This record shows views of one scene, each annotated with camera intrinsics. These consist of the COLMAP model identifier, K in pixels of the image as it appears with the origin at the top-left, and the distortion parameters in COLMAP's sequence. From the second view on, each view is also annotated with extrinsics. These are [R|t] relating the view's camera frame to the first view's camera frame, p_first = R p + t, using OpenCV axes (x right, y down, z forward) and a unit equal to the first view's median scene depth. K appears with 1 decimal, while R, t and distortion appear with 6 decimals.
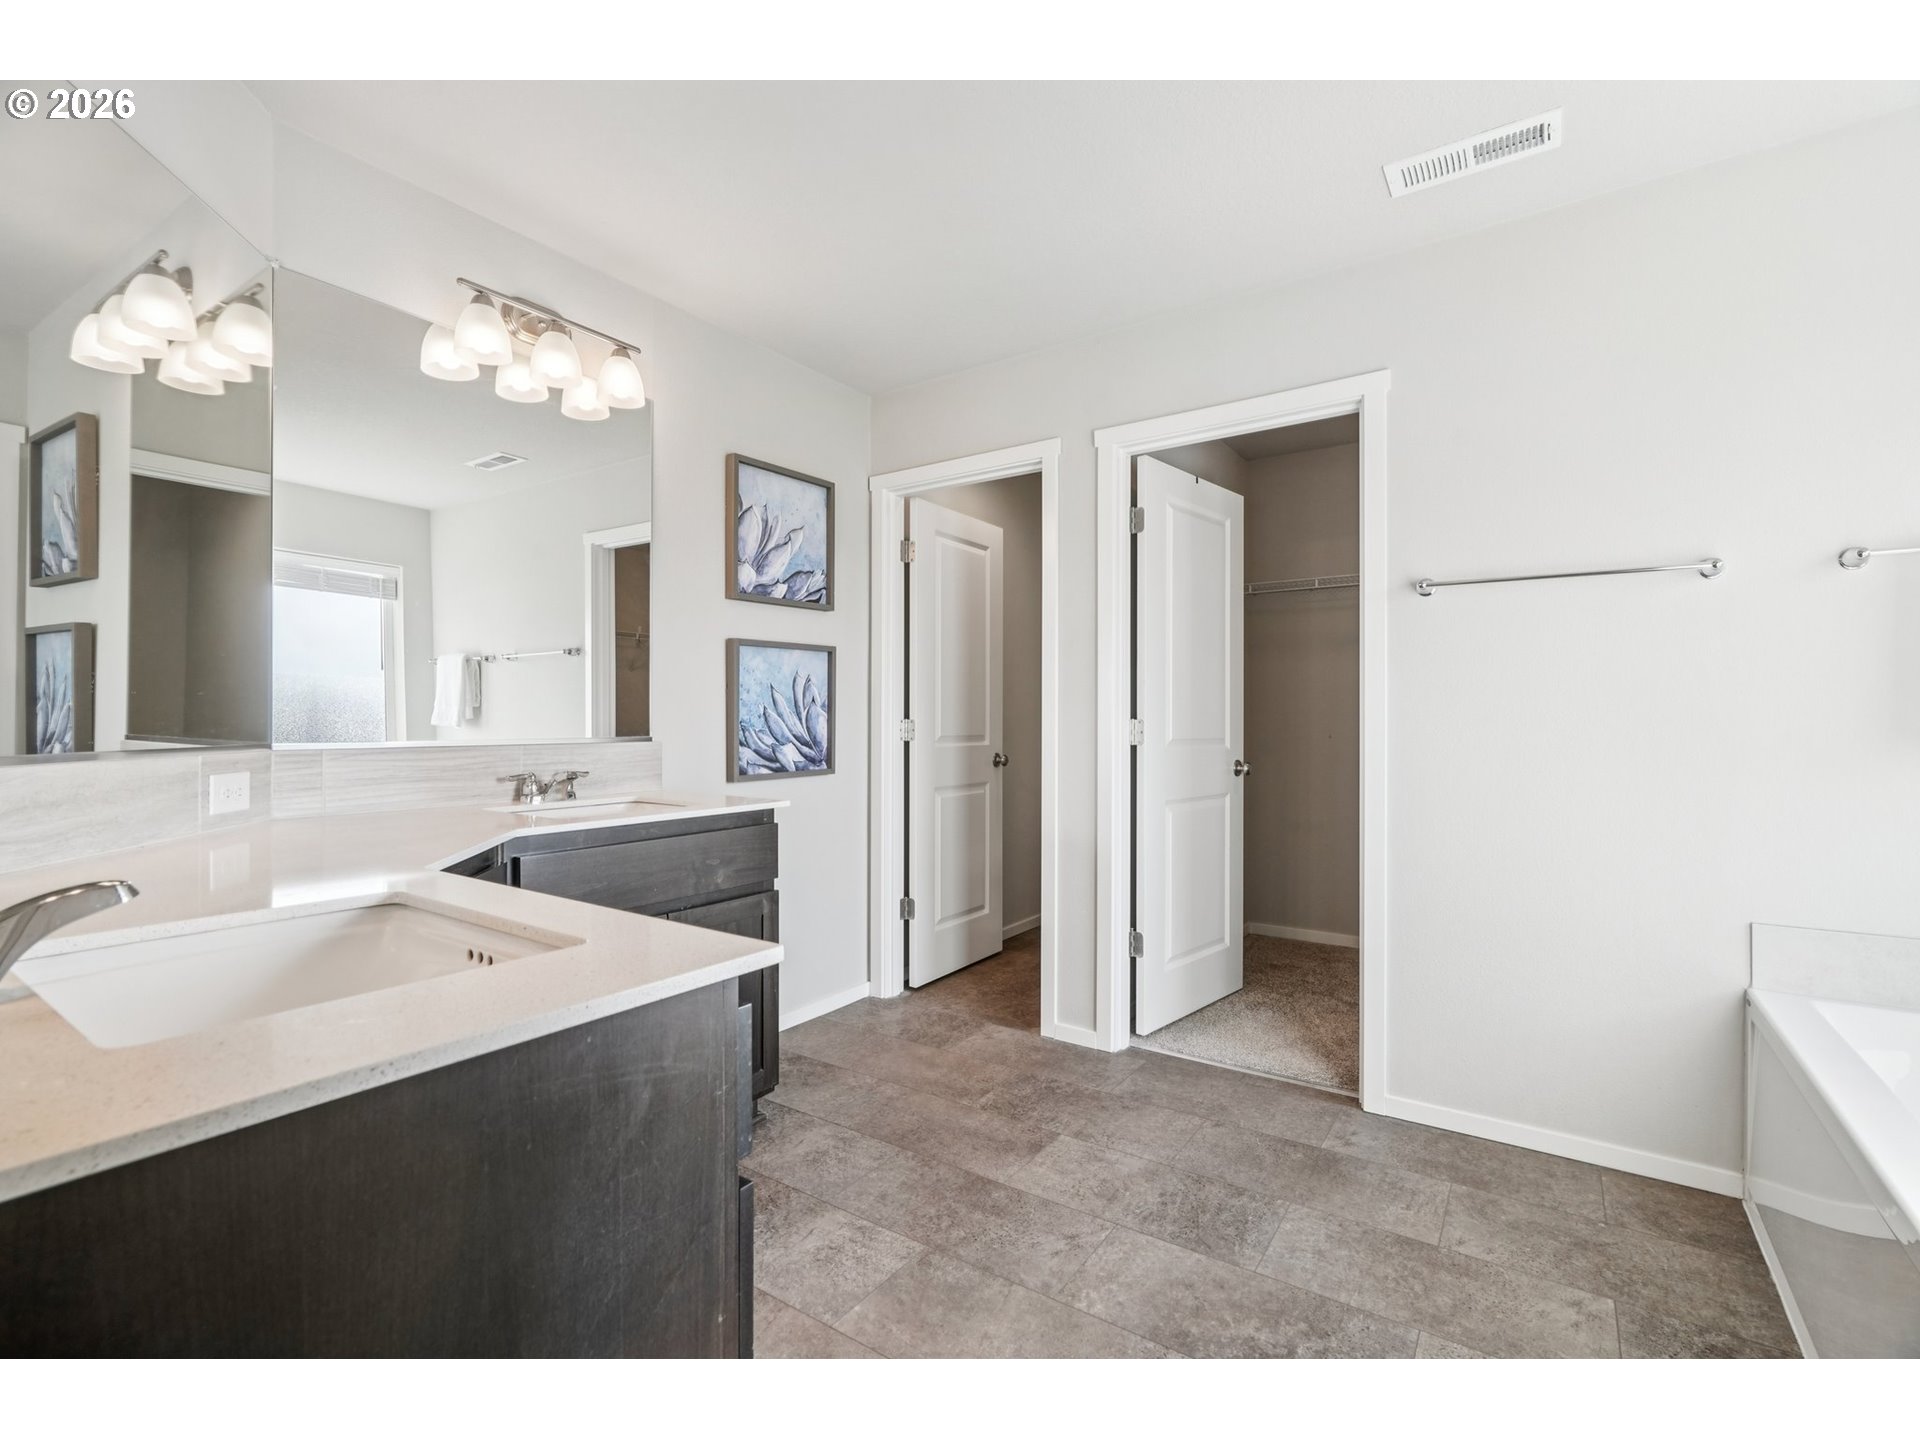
lens RADIAL K [[856.1, 0, 967.7], [0, 856.1, 712.3], [0, 0, 1]] dist [0.000358, 0.000126]
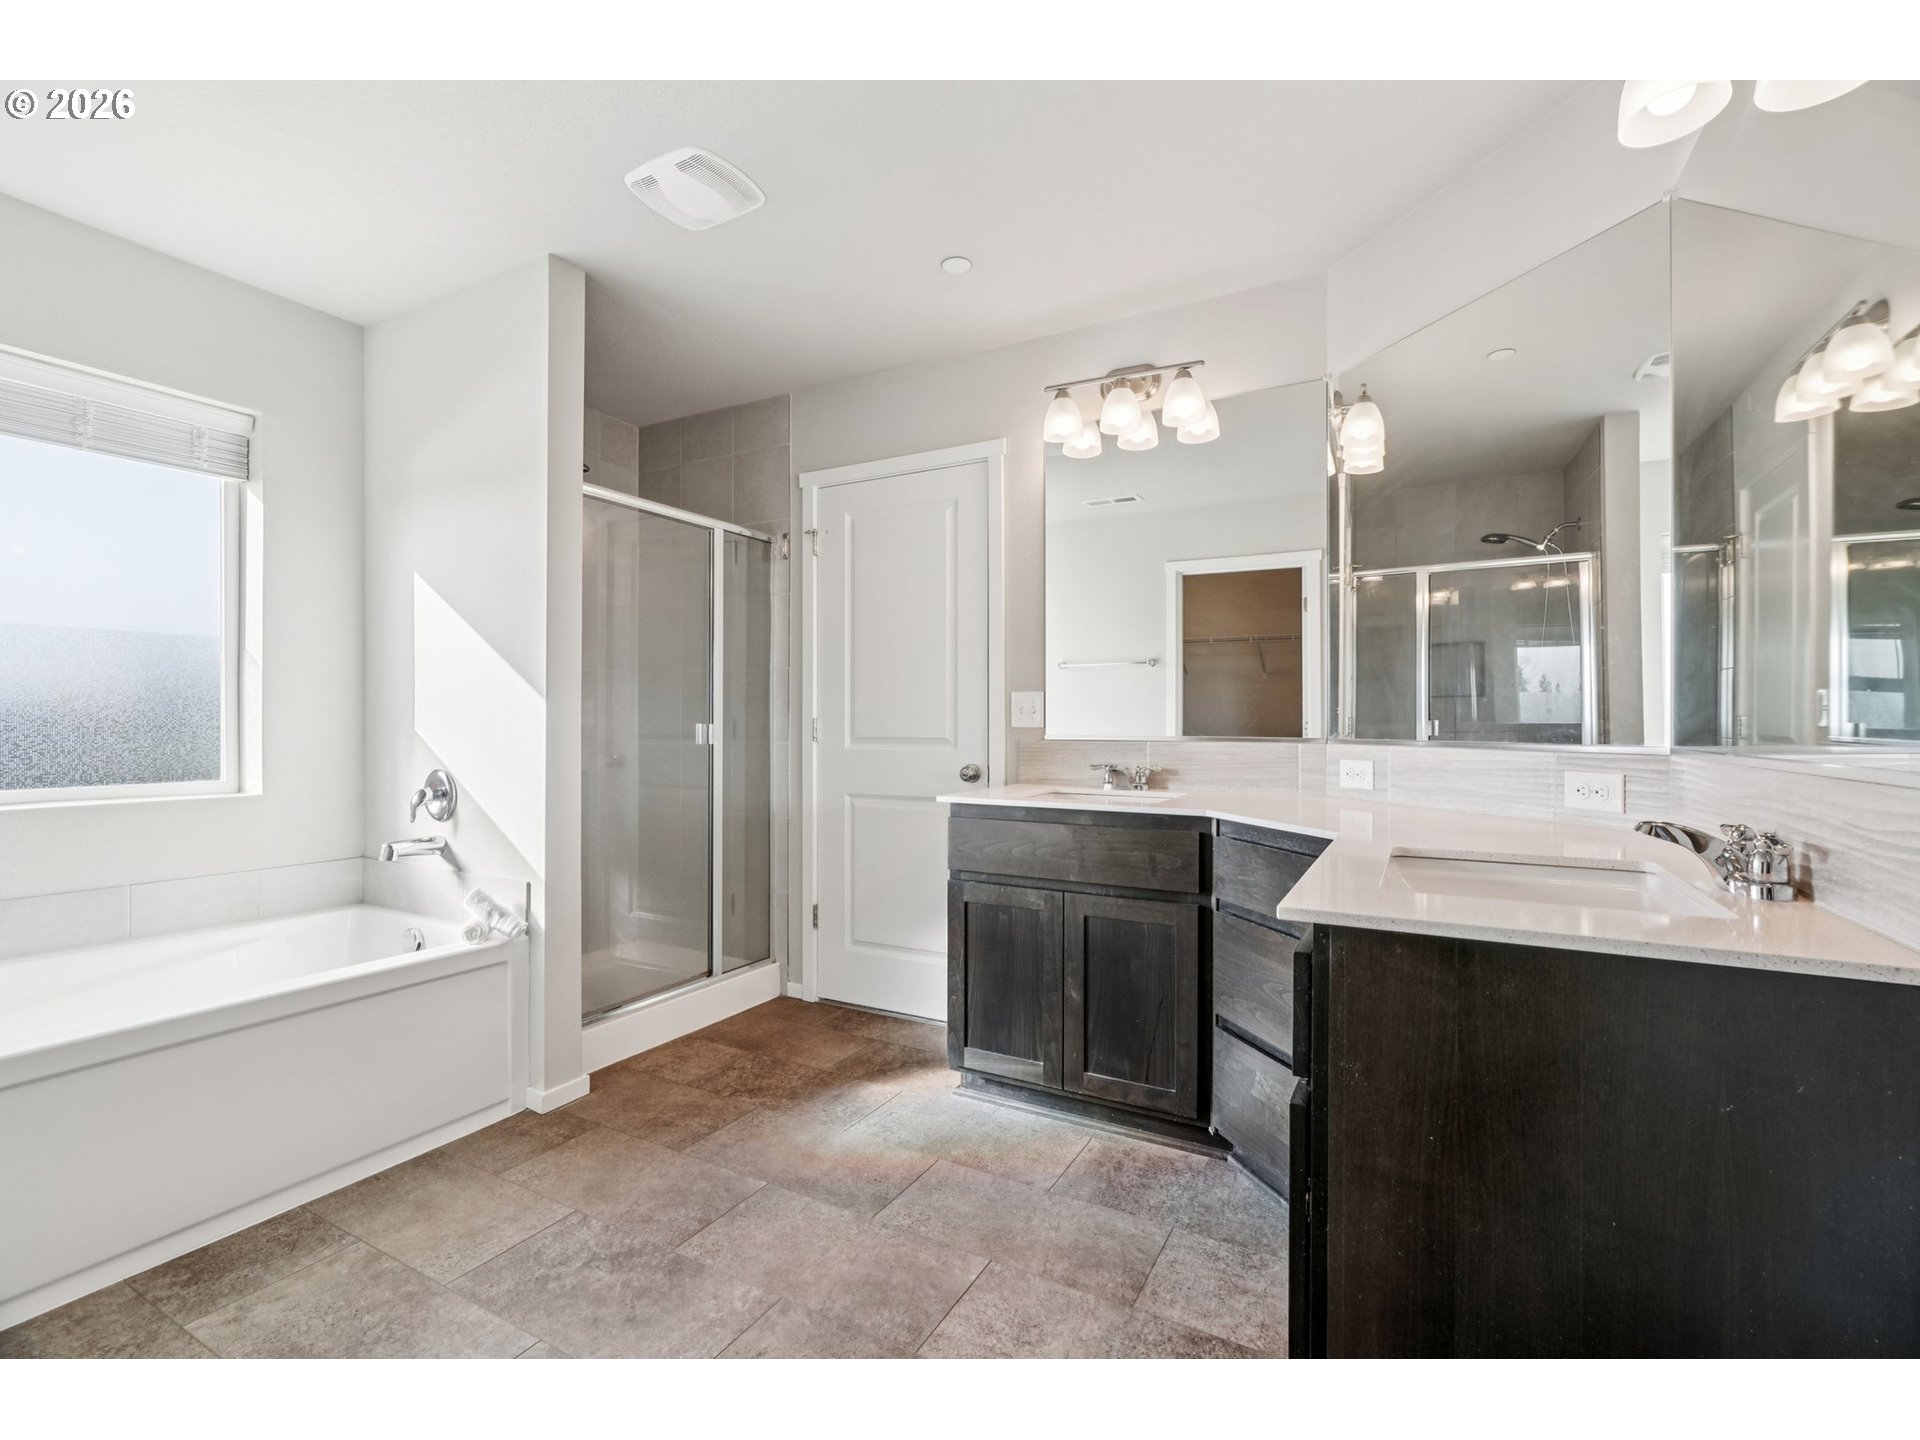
lens RADIAL K [[856.1, 0, 967.7], [0, 856.1, 712.3], [0, 0, 1]] dist [0.000358, 0.000126]
pose [[-0.994849, -0.004027, -0.101286, -0.012433], [-0.002828, 0.999924, -0.011981, 0.013501], [0.101327, -0.011633, -0.994785, 2.016861]]
